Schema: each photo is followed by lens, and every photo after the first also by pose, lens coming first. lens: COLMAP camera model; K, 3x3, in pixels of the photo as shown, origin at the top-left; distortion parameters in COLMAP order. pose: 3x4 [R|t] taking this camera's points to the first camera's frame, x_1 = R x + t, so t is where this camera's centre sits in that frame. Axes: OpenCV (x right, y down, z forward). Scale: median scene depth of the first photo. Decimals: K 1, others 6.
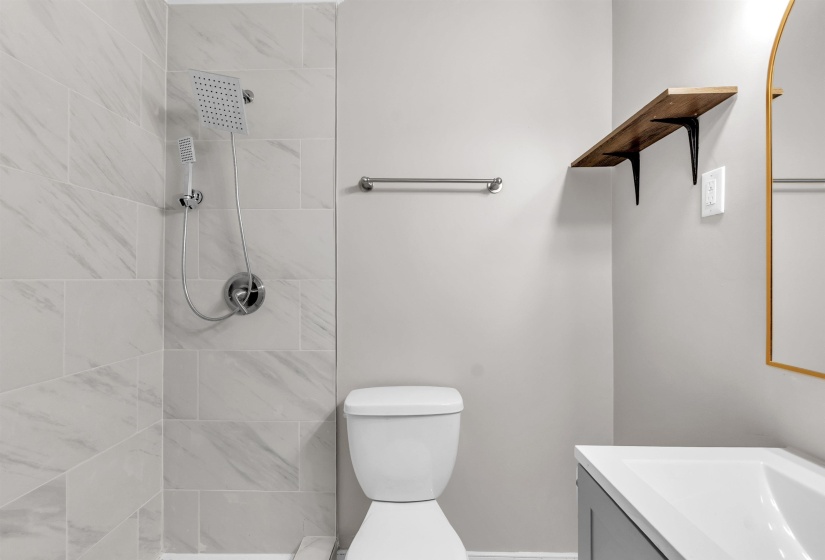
lens RADIAL K [[361.6, 0, 411.9], [0, 361.6, 277.3], [0, 0, 1]] dist [-0.007363, 0.002986]
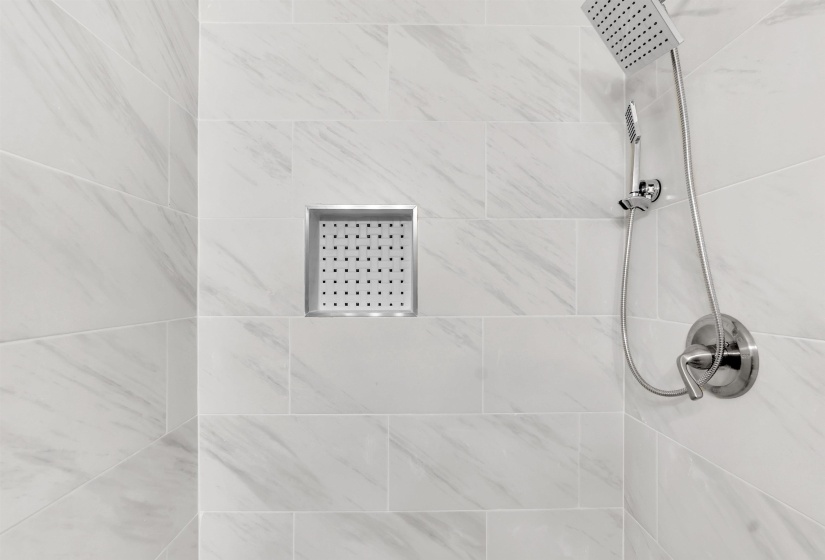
lens RADIAL K [[361.6, 0, 416.8], [0, 361.6, 288.2], [0, 0, 1]] dist [-0.007363, 0.002986]
pose [[0.044818, -0.003570, -0.998989, 0.022060], [0.007365, 0.999968, -0.003243, -0.063142], [0.998968, -0.007213, 0.044843, 0.701386]]
